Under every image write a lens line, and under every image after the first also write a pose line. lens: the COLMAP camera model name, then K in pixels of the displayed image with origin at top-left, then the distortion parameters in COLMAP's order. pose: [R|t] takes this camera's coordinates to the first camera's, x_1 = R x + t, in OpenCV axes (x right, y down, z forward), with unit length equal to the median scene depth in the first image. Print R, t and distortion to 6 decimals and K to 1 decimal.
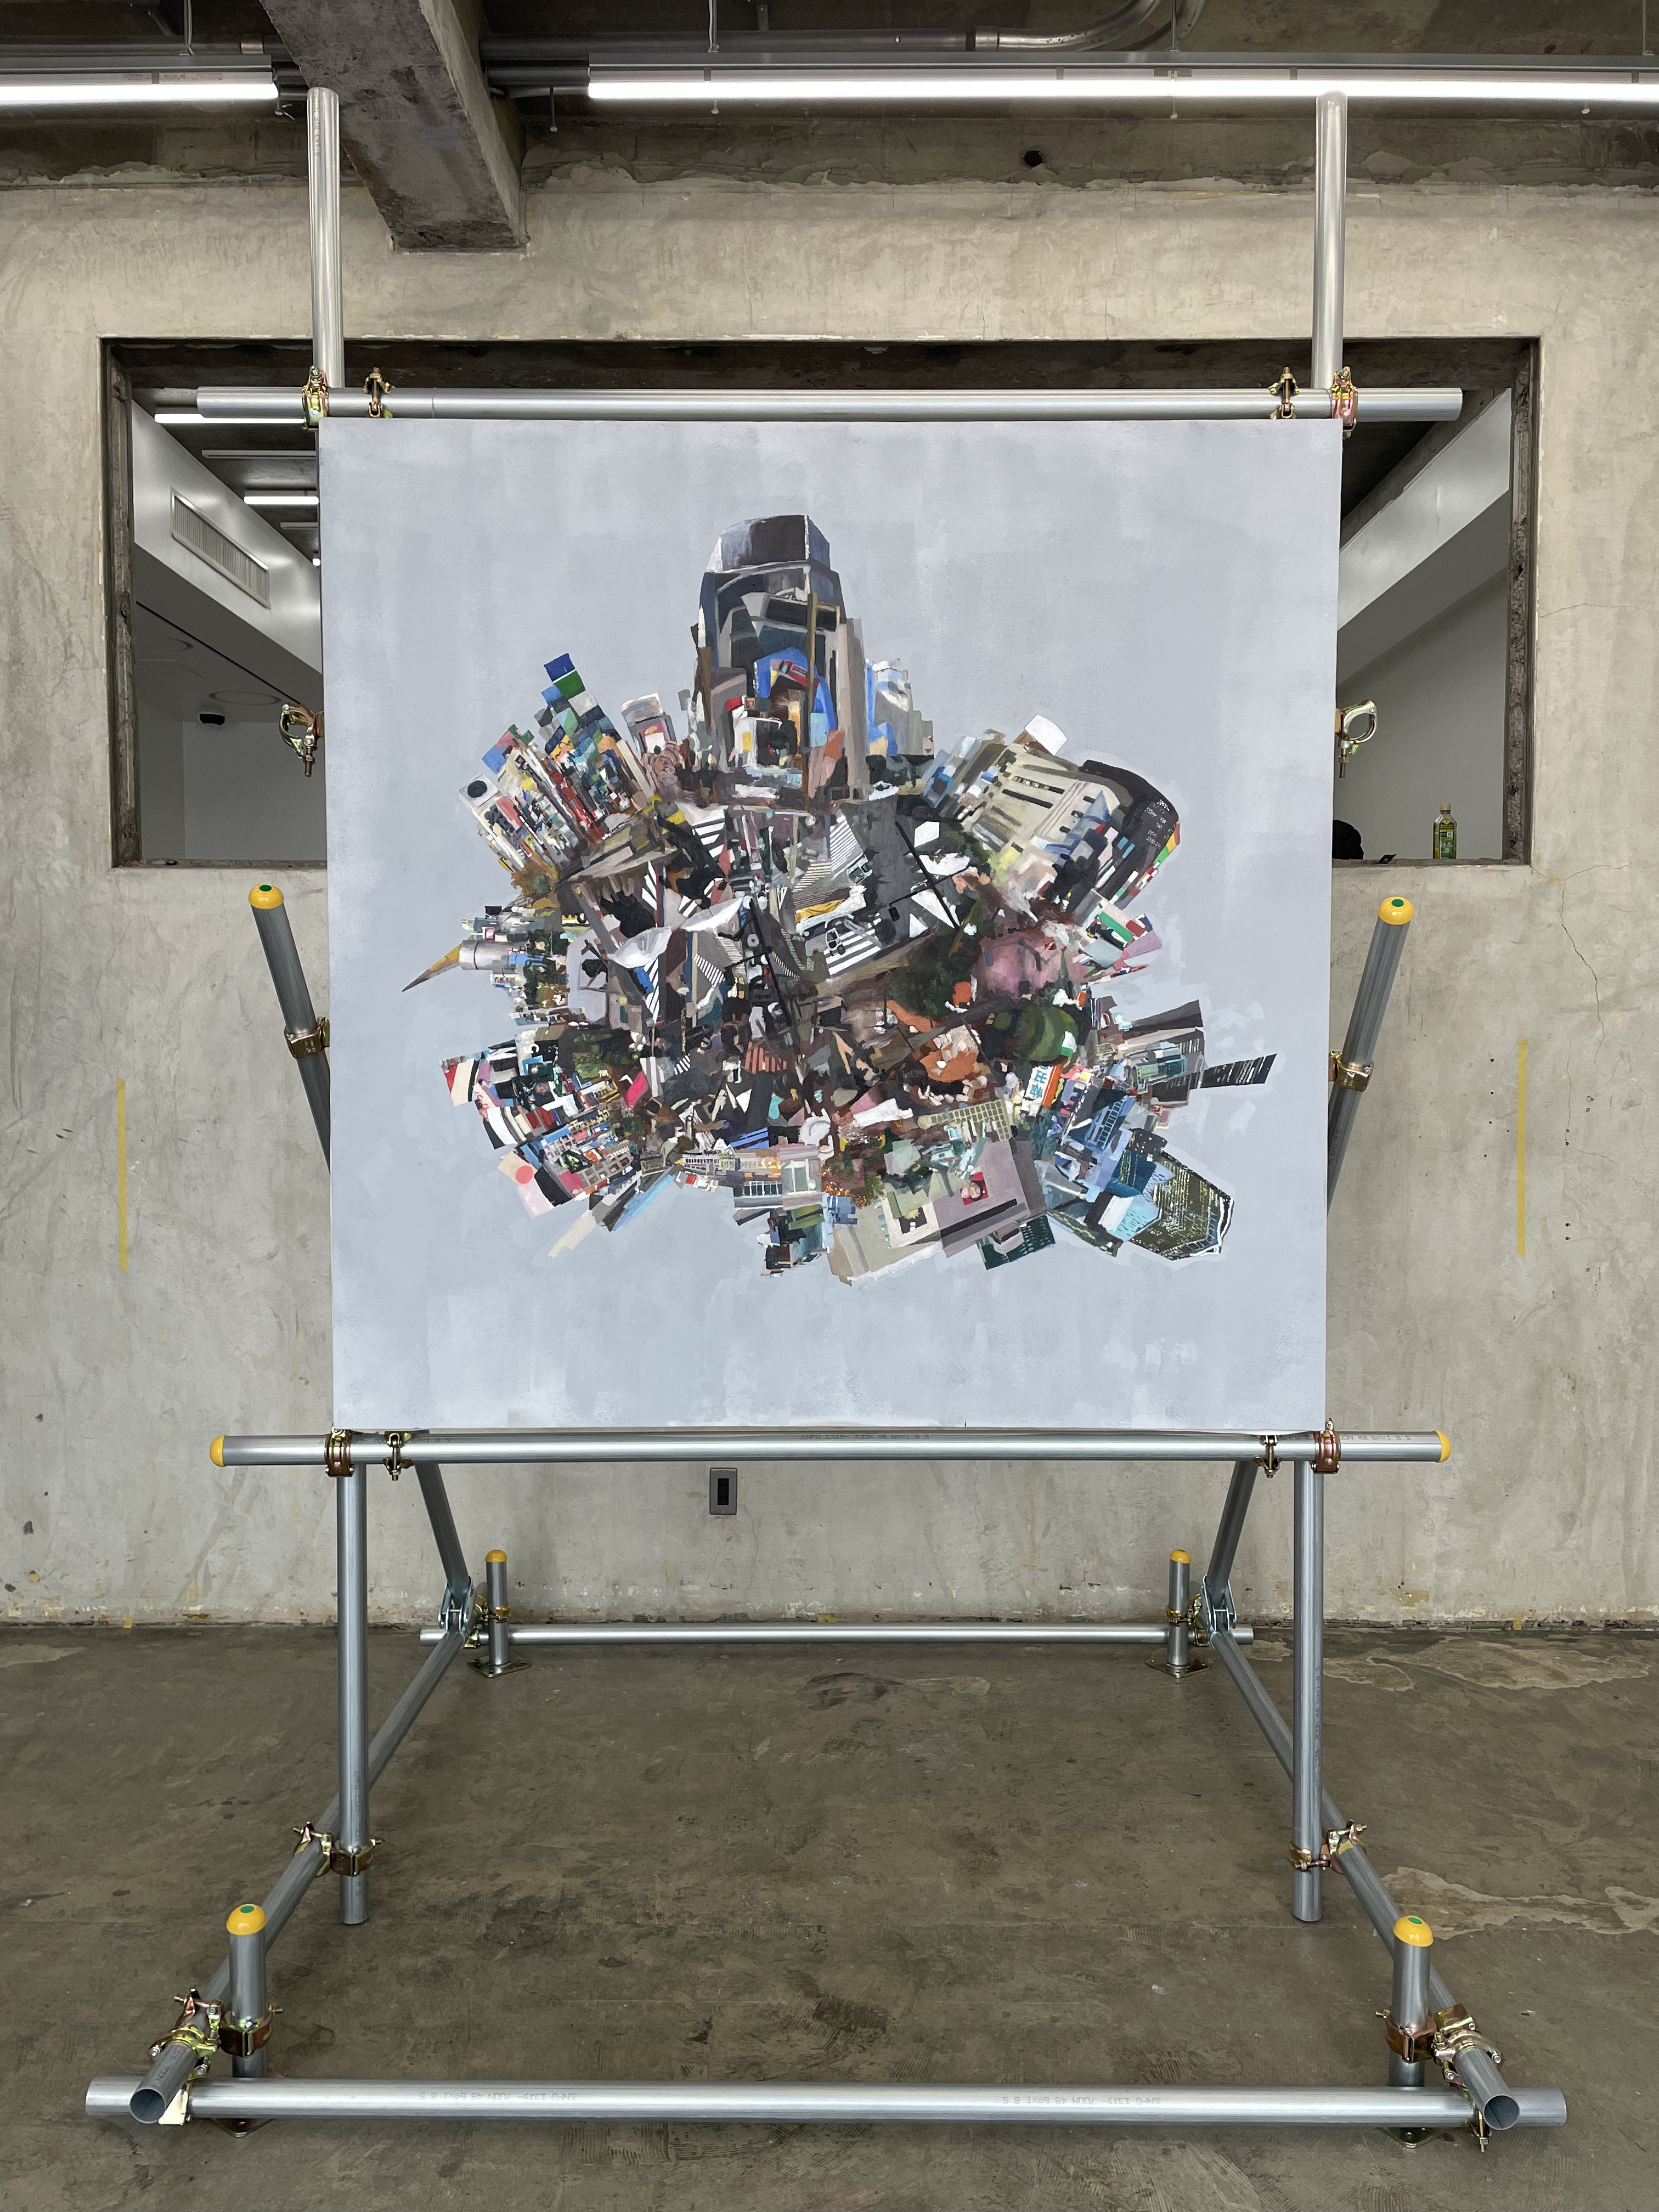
lens RADIAL K [[1681.1, 0, 842.4], [0, 1681.1, 1108.6], [0, 0, 1]] dist [0.066220, -0.004830]
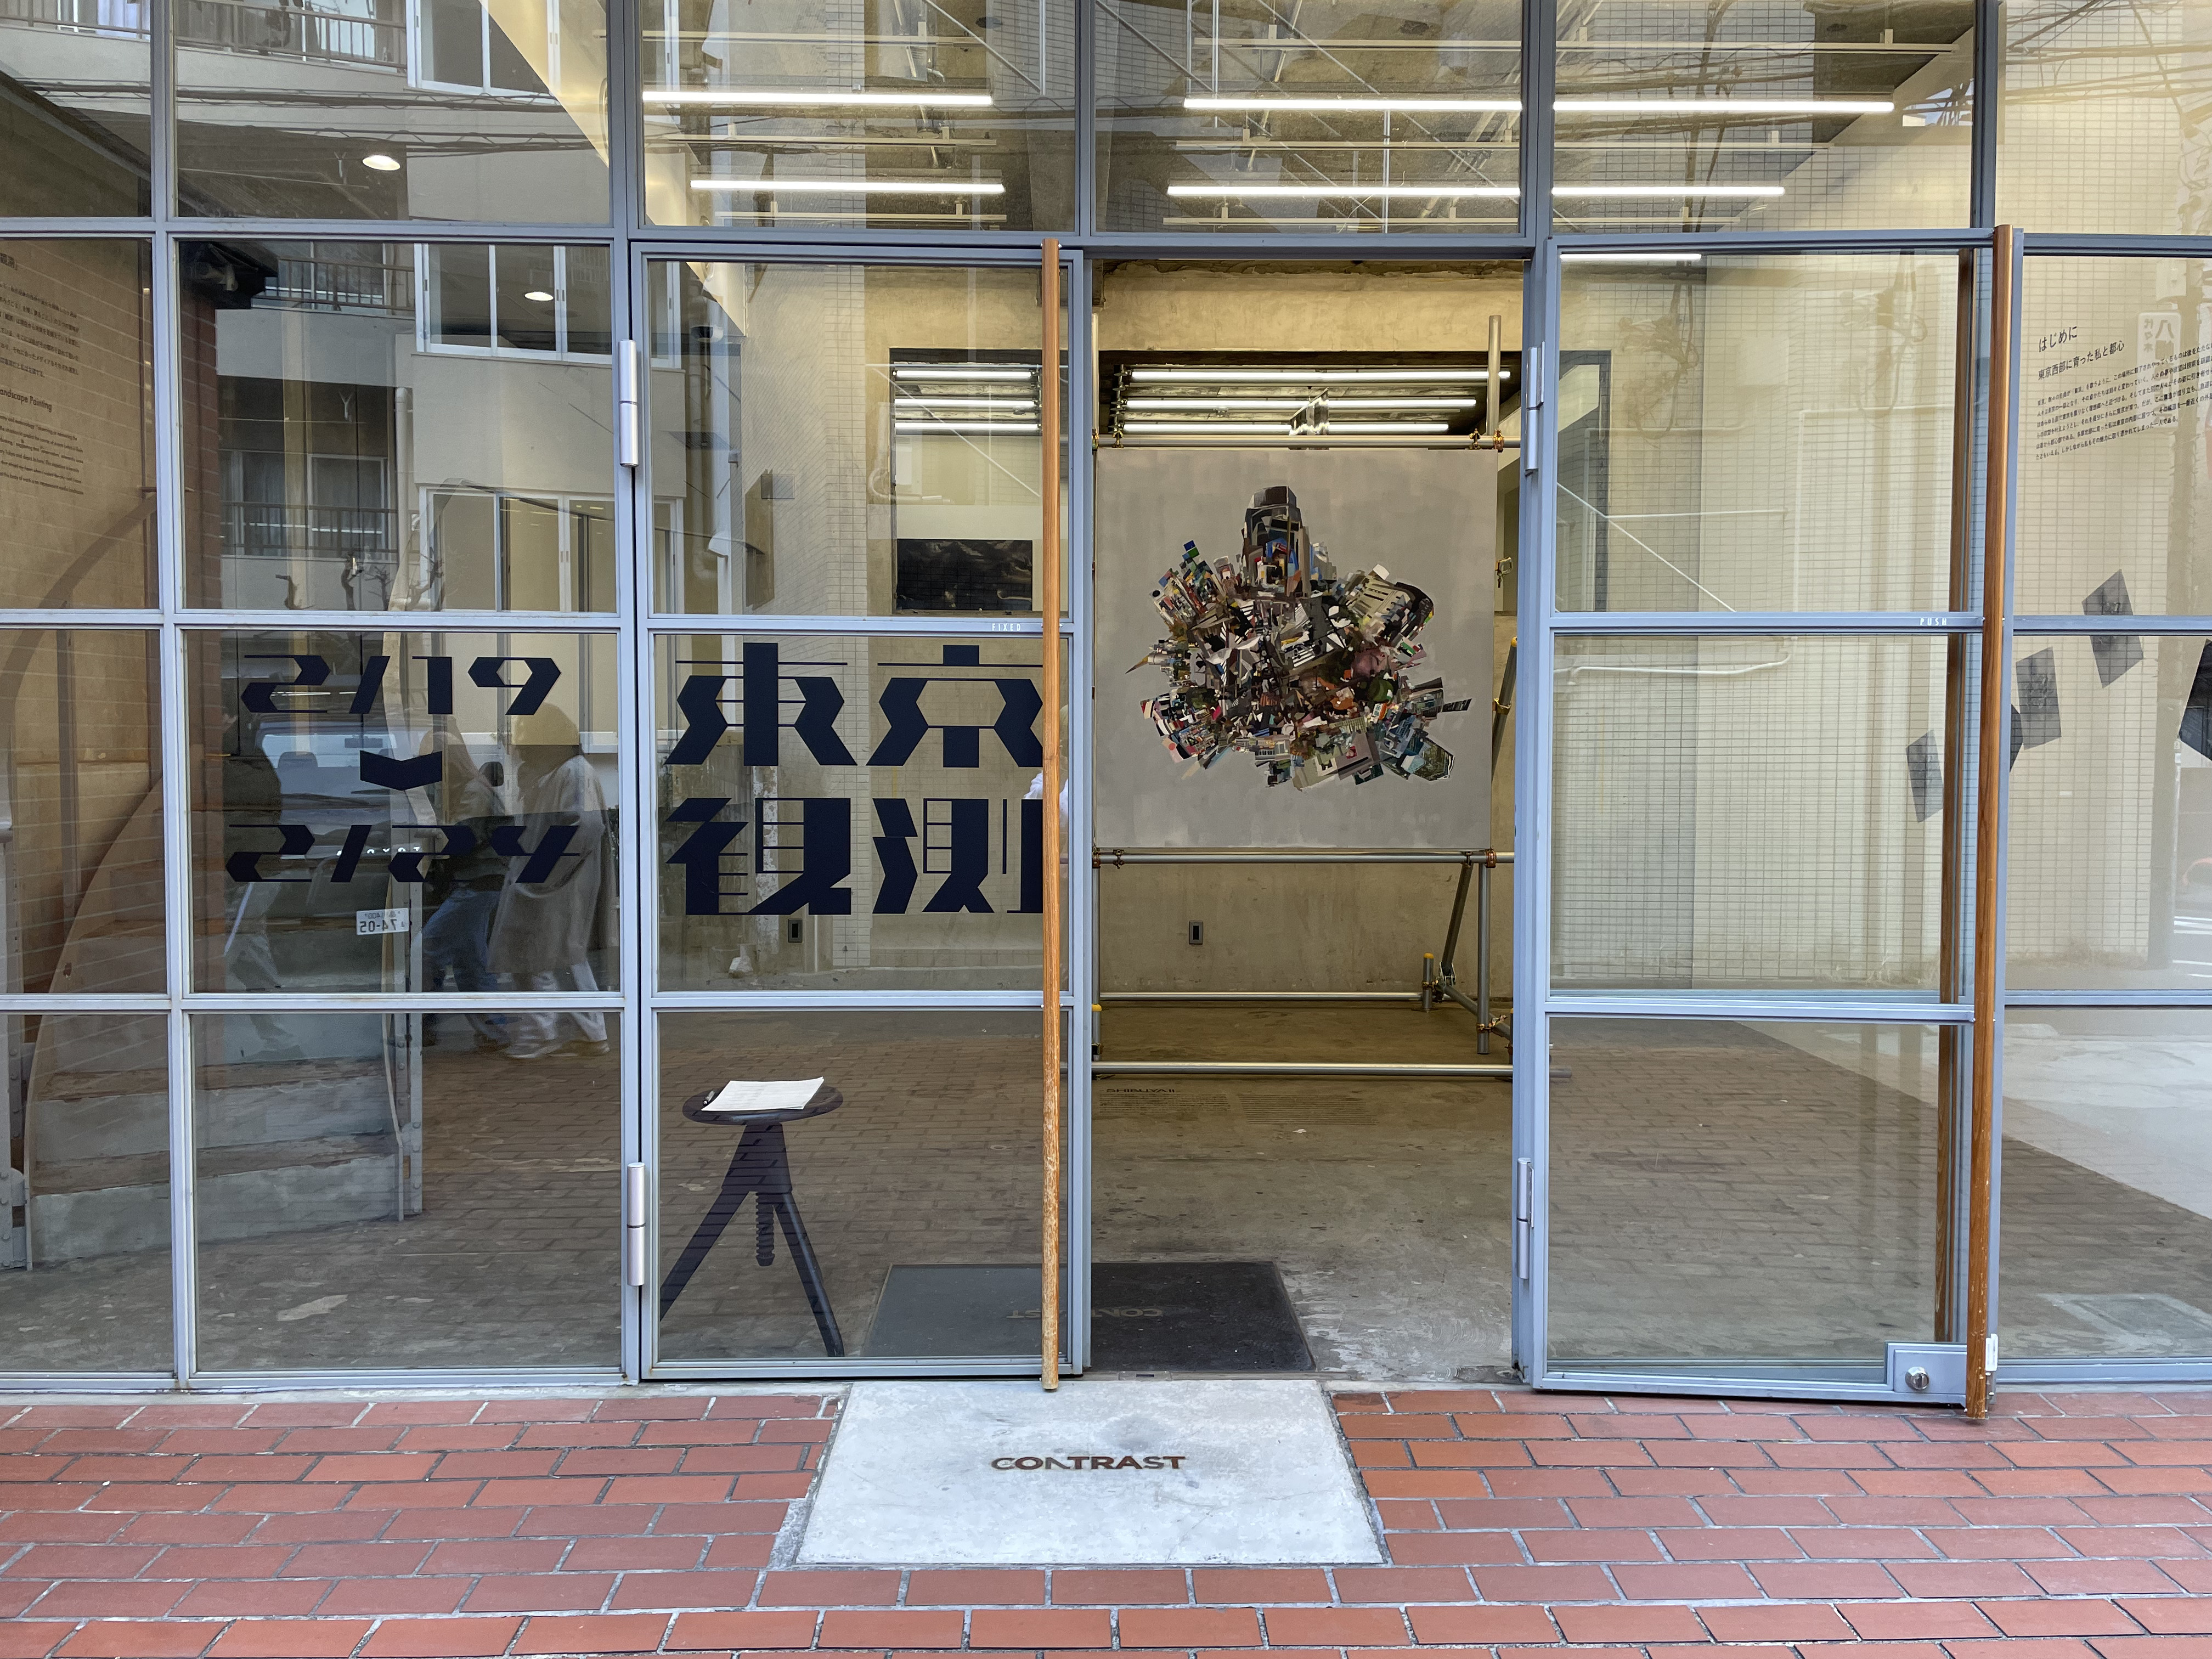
lens RADIAL K [[1681.1, 0, 1094.5], [0, 1681.1, 825.3], [0, 0, 1]] dist [0.066220, -0.004830]
pose [[0.999946, 0.001209, 0.010355, -0.331886], [-0.001296, 0.999963, 0.008452, 0.135932], [-0.010345, -0.008465, 0.999911, -1.512900]]
